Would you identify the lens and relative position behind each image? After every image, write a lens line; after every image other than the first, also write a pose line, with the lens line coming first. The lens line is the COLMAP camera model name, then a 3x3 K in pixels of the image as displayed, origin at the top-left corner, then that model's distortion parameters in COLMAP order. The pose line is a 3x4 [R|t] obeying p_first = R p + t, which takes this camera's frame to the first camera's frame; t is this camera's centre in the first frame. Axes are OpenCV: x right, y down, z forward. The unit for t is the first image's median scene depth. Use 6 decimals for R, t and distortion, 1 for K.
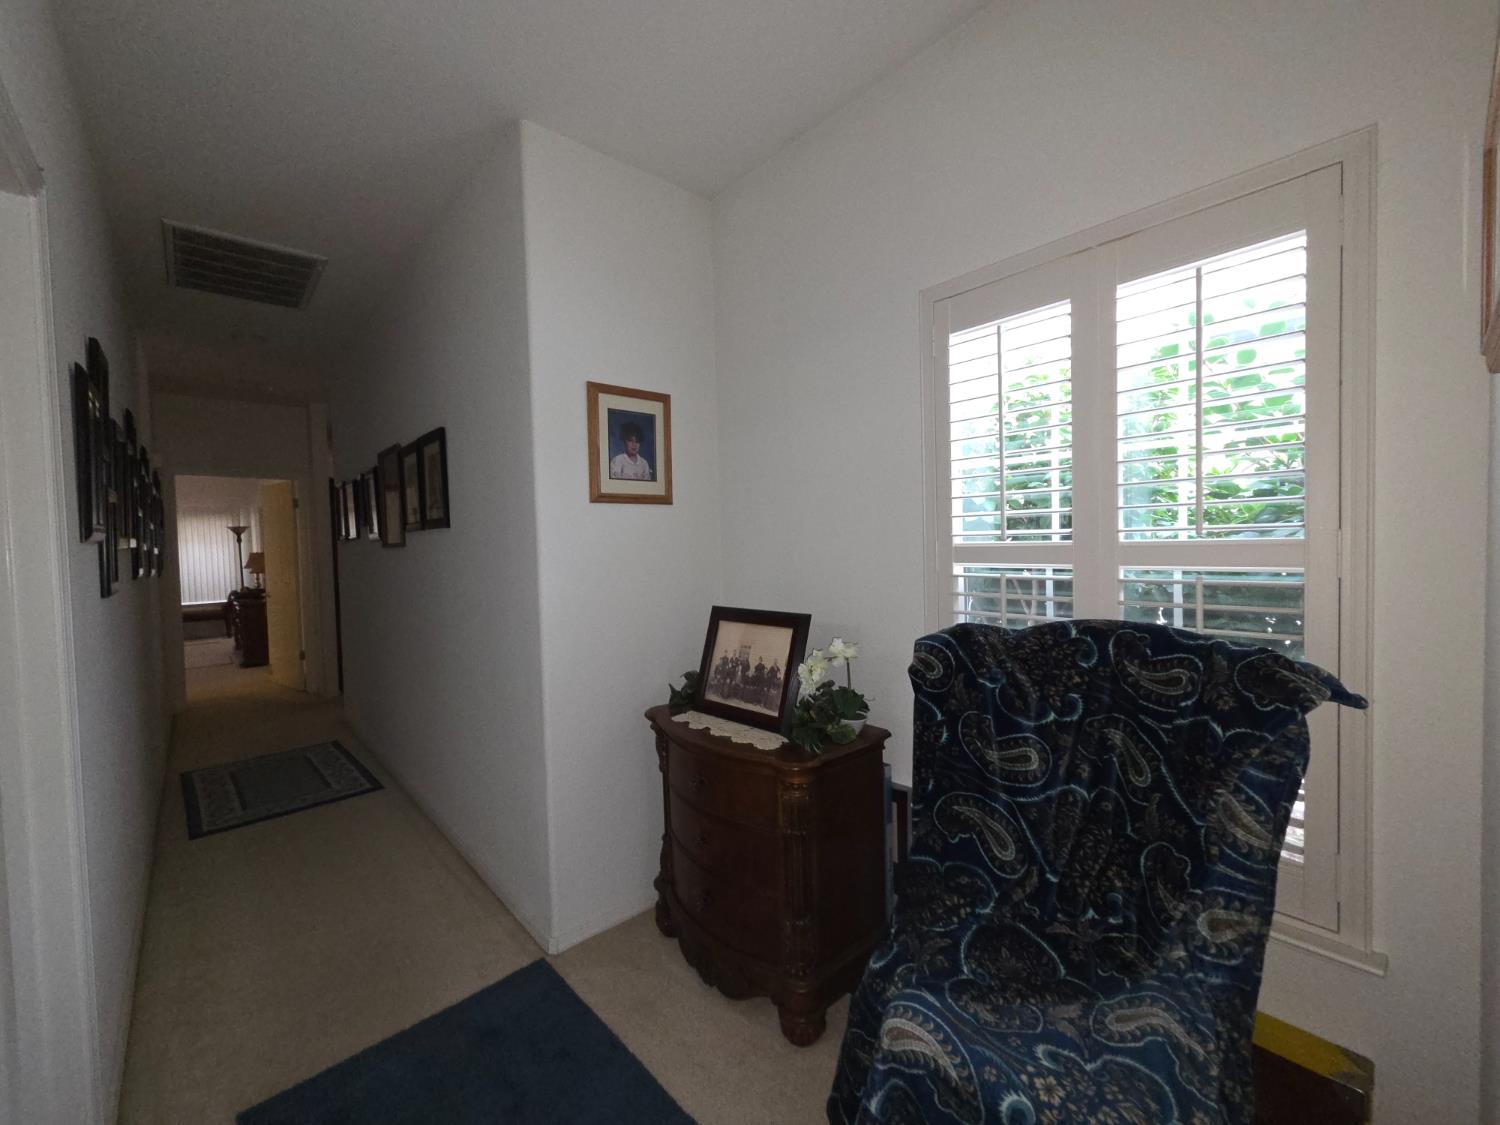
lens RADIAL K [[608.1, 0, 748.8], [0, 608.1, 561.1], [0, 0, 1]] dist [-0.000742, -0.000041]
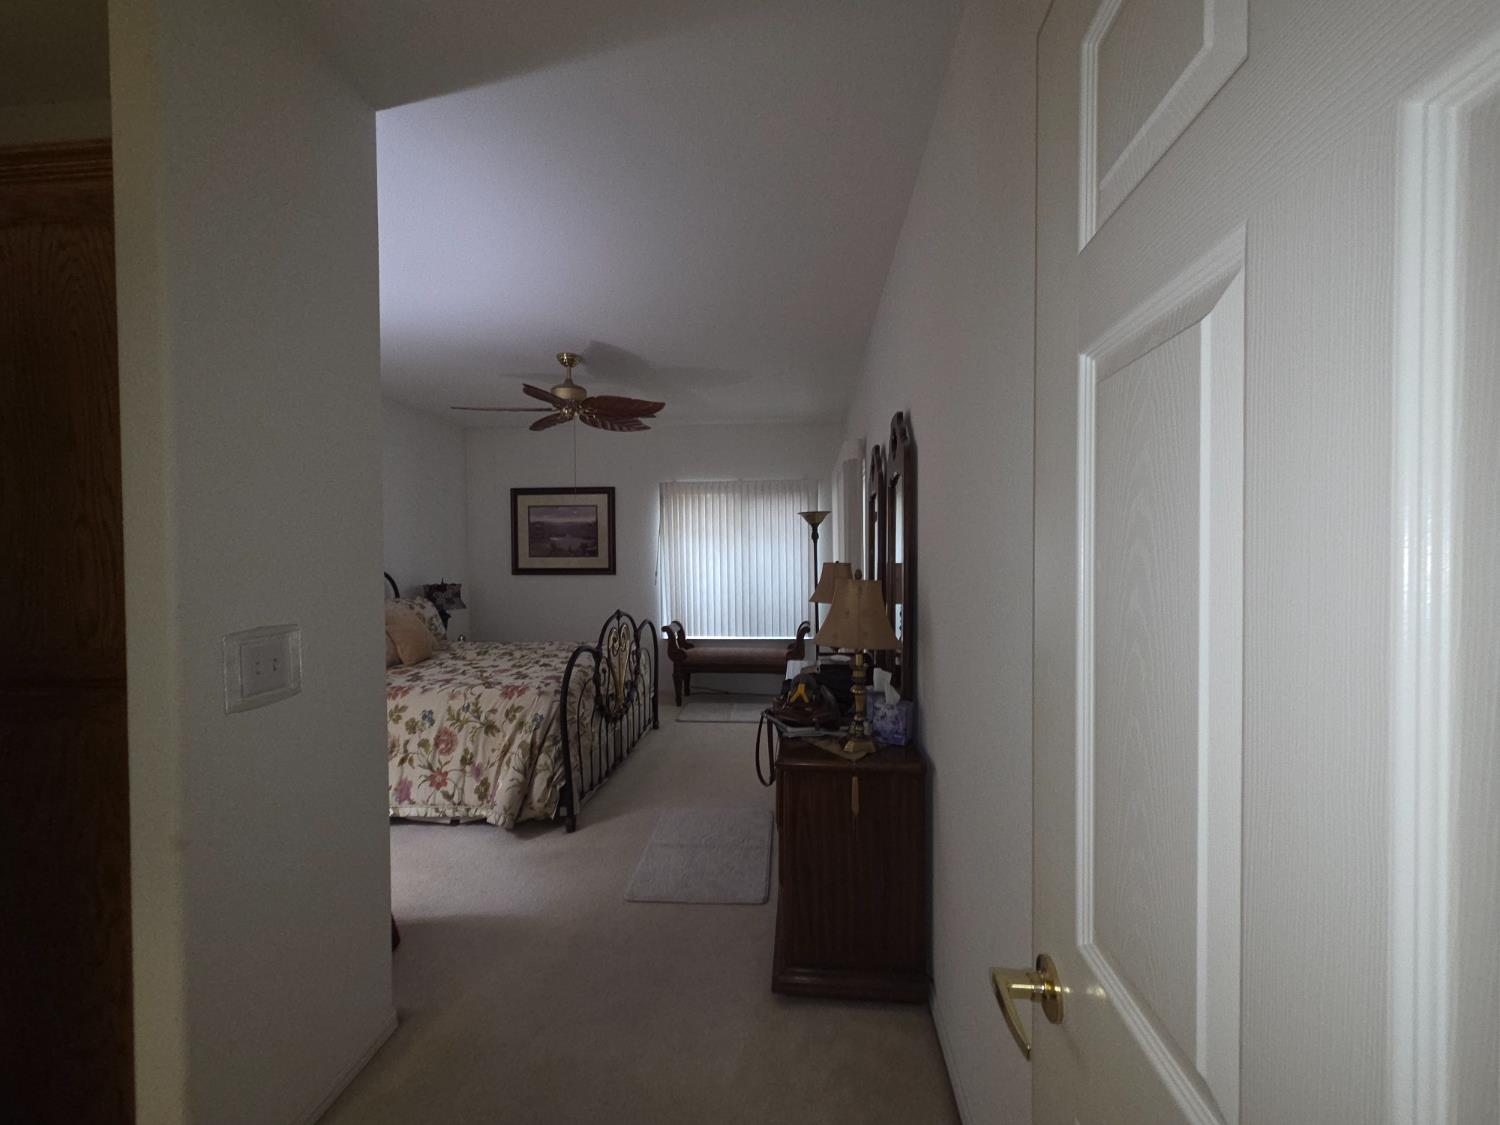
lens RADIAL K [[608.1, 0, 752.0], [0, 608.1, 563.9], [0, 0, 1]] dist [-0.000742, -0.000041]
pose [[0.681723, 0.036689, -0.730690, -0.462842], [-0.040966, 0.999089, 0.011945, -0.012336], [0.730463, 0.021790, 0.682605, 0.570192]]
